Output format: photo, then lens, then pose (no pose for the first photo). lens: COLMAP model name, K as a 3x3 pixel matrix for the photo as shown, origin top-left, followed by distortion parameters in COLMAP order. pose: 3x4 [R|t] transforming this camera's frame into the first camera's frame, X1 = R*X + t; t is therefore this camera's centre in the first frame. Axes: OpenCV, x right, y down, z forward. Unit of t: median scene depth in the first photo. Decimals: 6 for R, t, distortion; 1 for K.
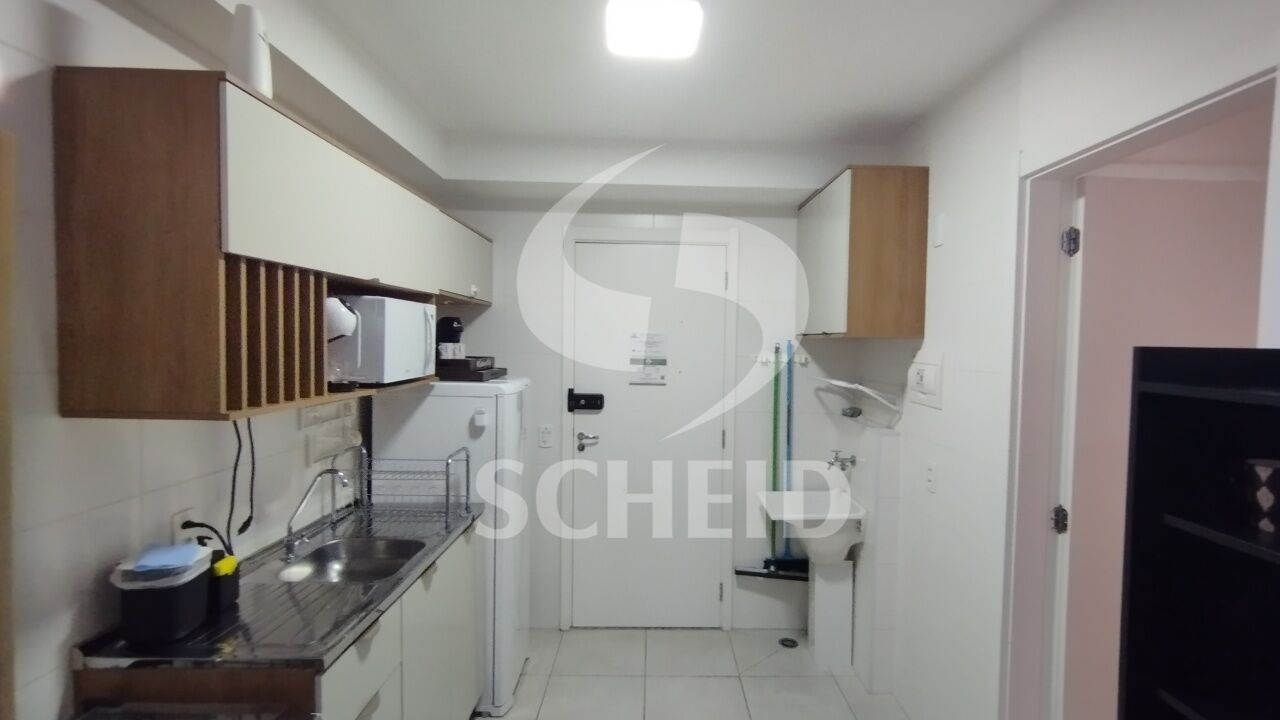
lens RADIAL K [[598.5, 0, 638.9], [0, 598.5, 357.2], [0, 0, 1]] dist [-0.005142, 0.001108]
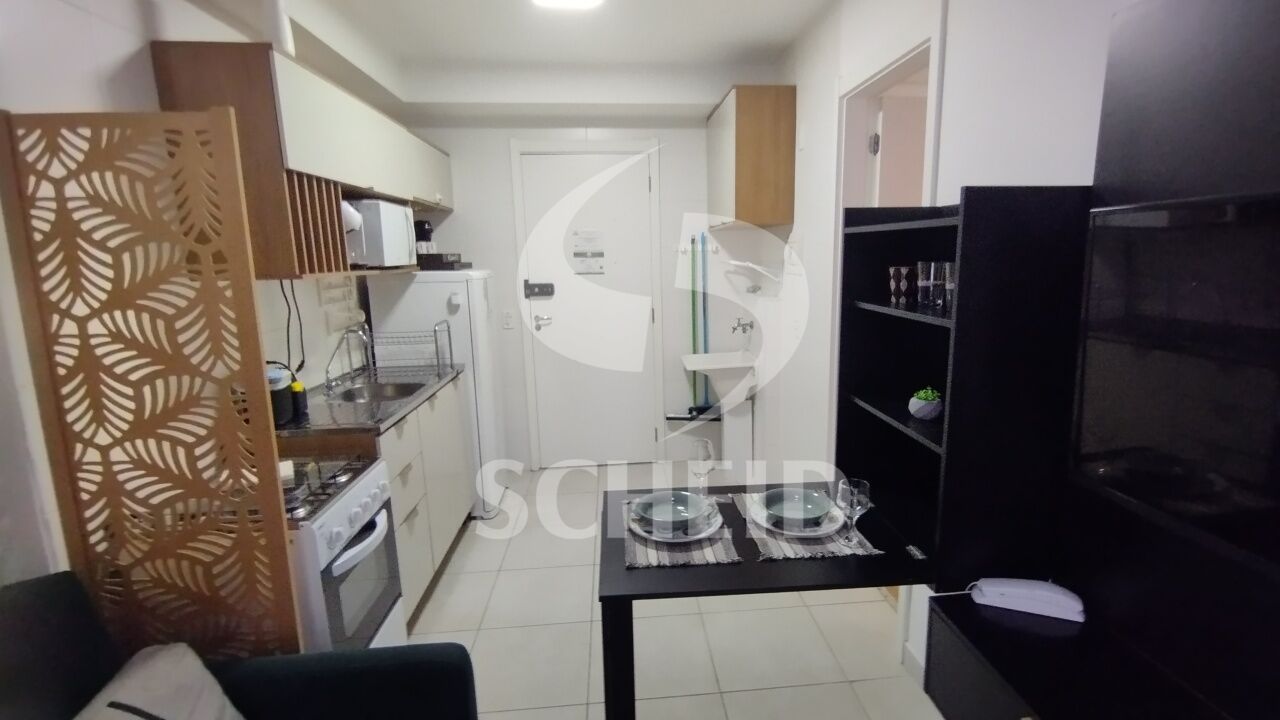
lens RADIAL K [[598.5, 0, 649.7], [0, 598.5, 364.2], [0, 0, 1]] dist [-0.005142, 0.001108]
pose [[0.995480, -0.054317, 0.077901, 0.043039], [0.041820, 0.987197, 0.153929, 0.060677], [-0.085264, -0.149975, 0.985006, -0.323893]]
